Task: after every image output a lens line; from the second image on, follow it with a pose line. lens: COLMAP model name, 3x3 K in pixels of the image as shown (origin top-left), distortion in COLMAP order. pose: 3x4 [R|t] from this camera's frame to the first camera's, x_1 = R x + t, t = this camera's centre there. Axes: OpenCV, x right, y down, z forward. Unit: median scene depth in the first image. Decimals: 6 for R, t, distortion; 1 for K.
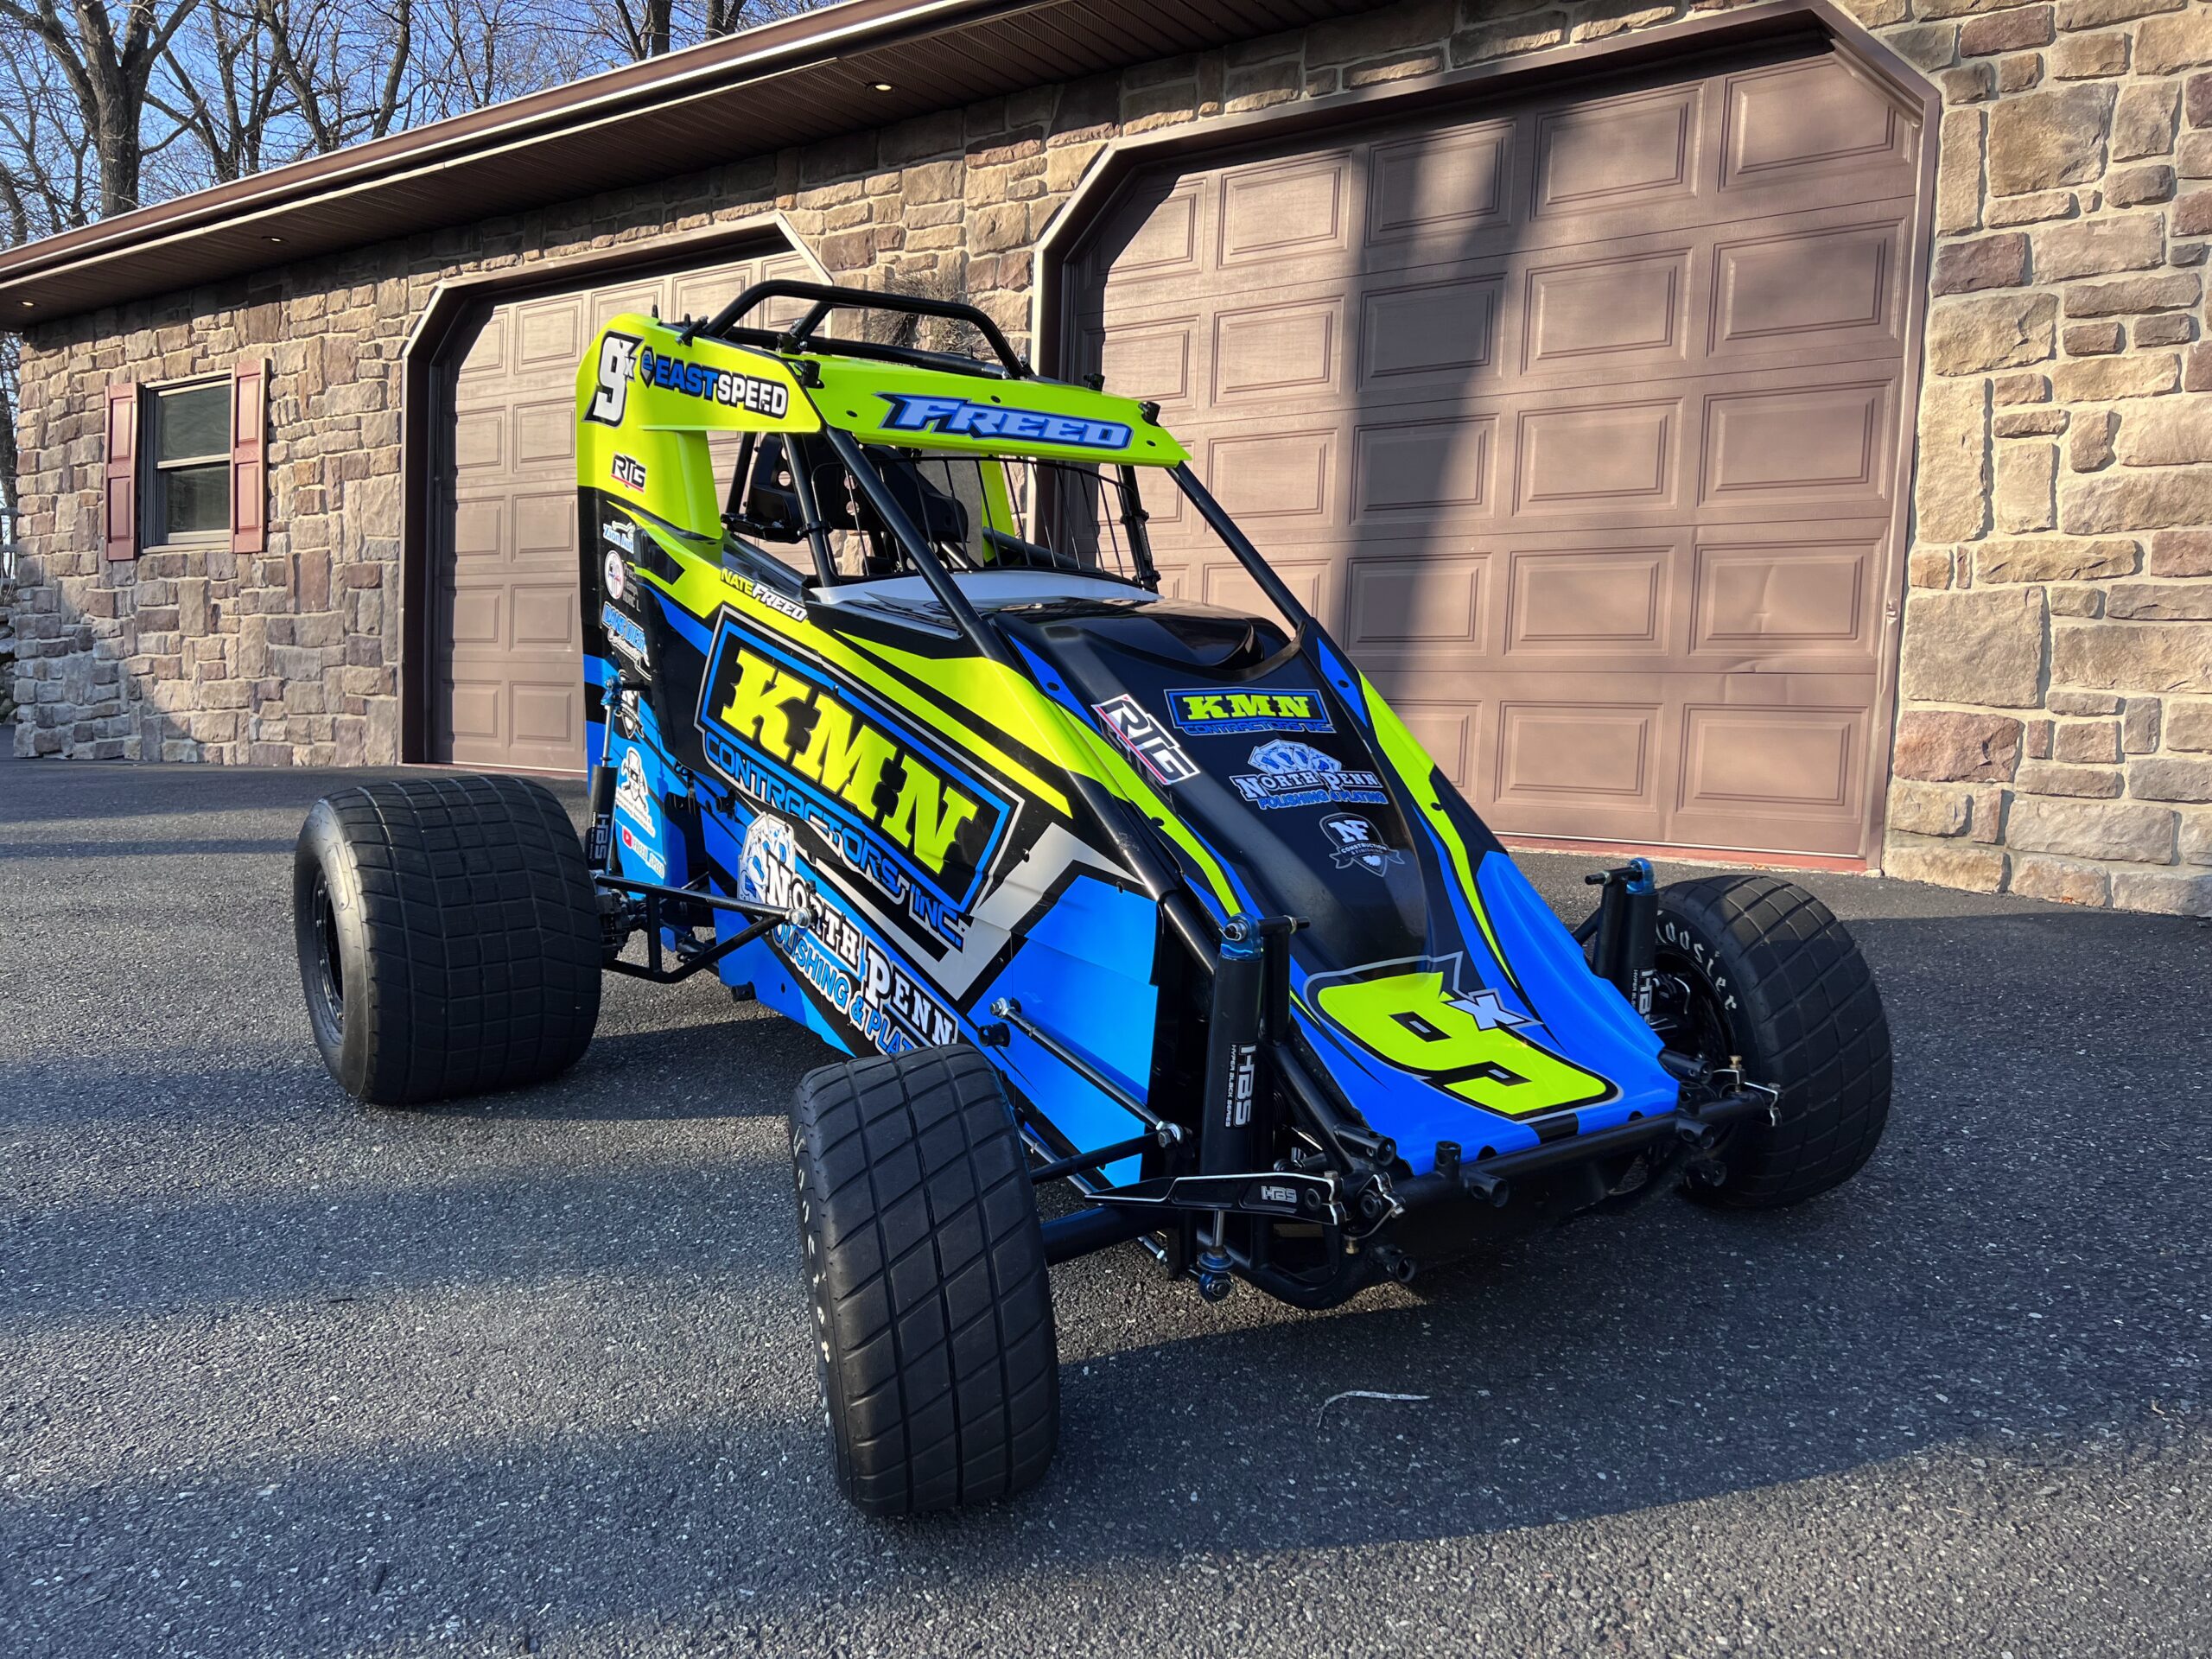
lens RADIAL K [[1677.9, 0, 1106.0], [0, 1677.9, 829.5], [0, 0, 1]] dist [0.026415, -0.036240]
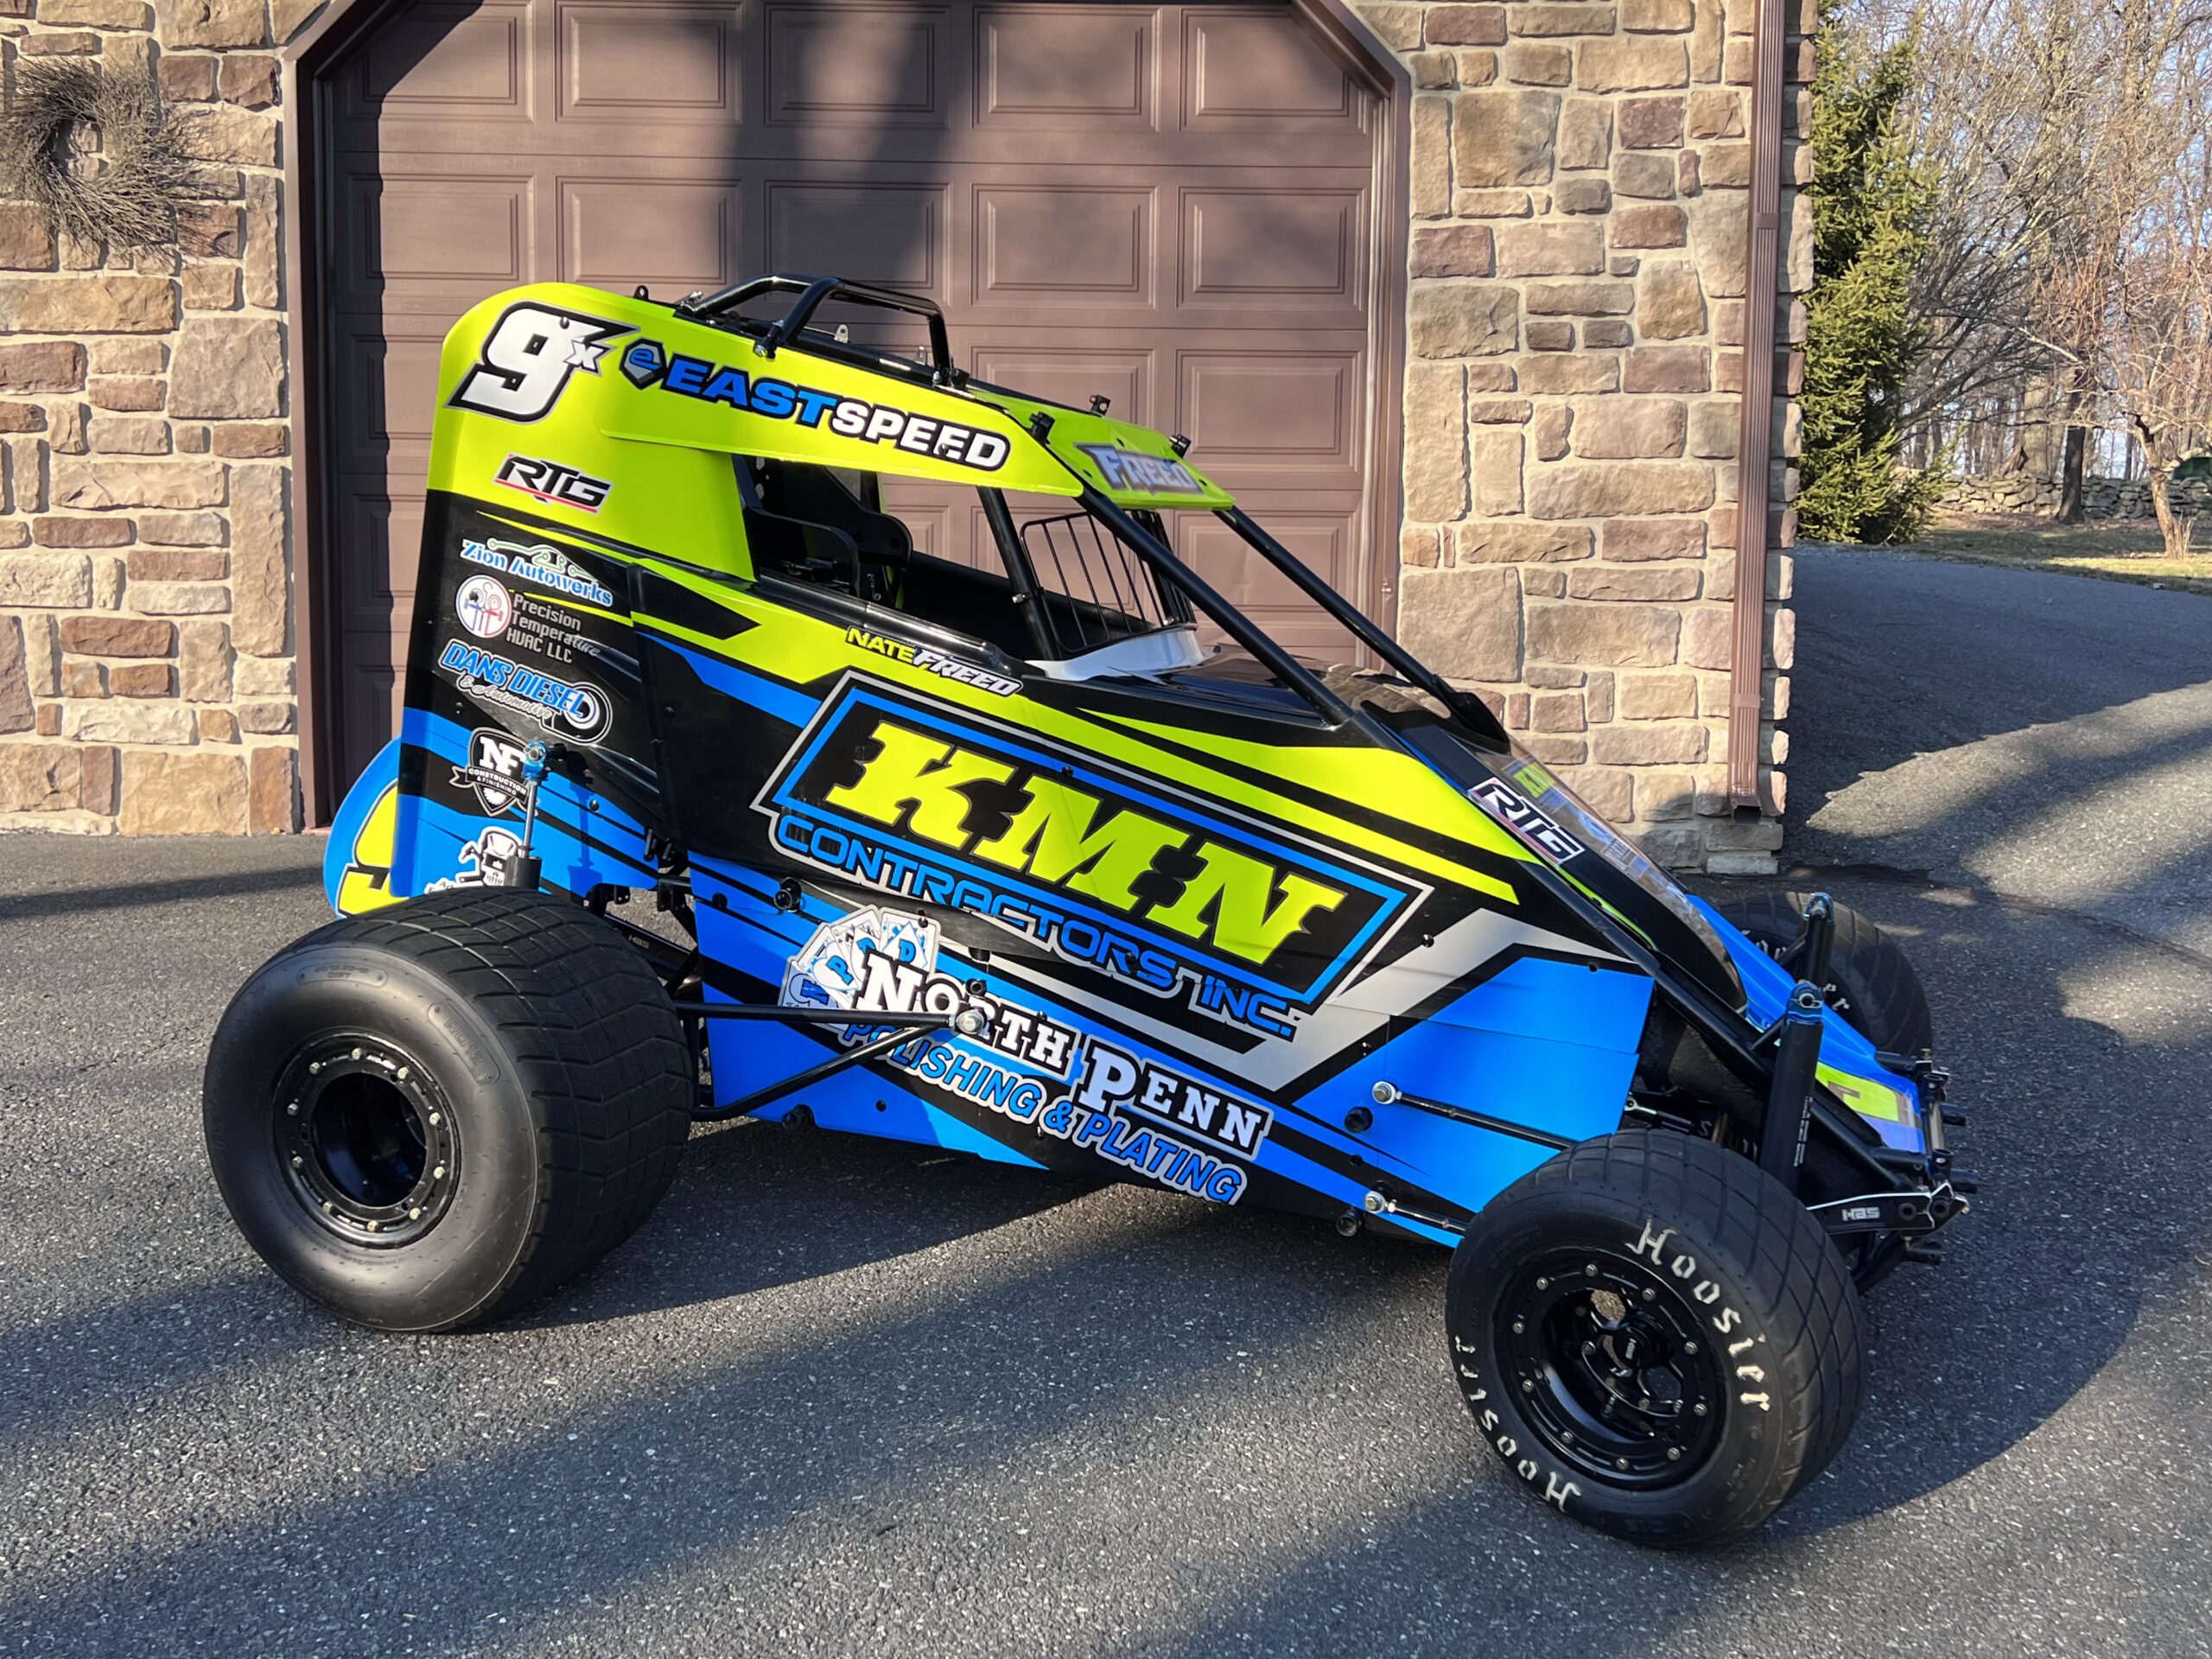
lens RADIAL K [[2210.1, 0, 1106.0], [0, 2210.1, 829.5], [0, 0, 1]] dist [0.074046, -0.121798]
pose [[0.818626, -0.069833, 0.570066, -0.480587], [0.051065, 0.997499, 0.048864, -0.063231], [-0.572052, -0.010891, 0.820145, 0.001352]]
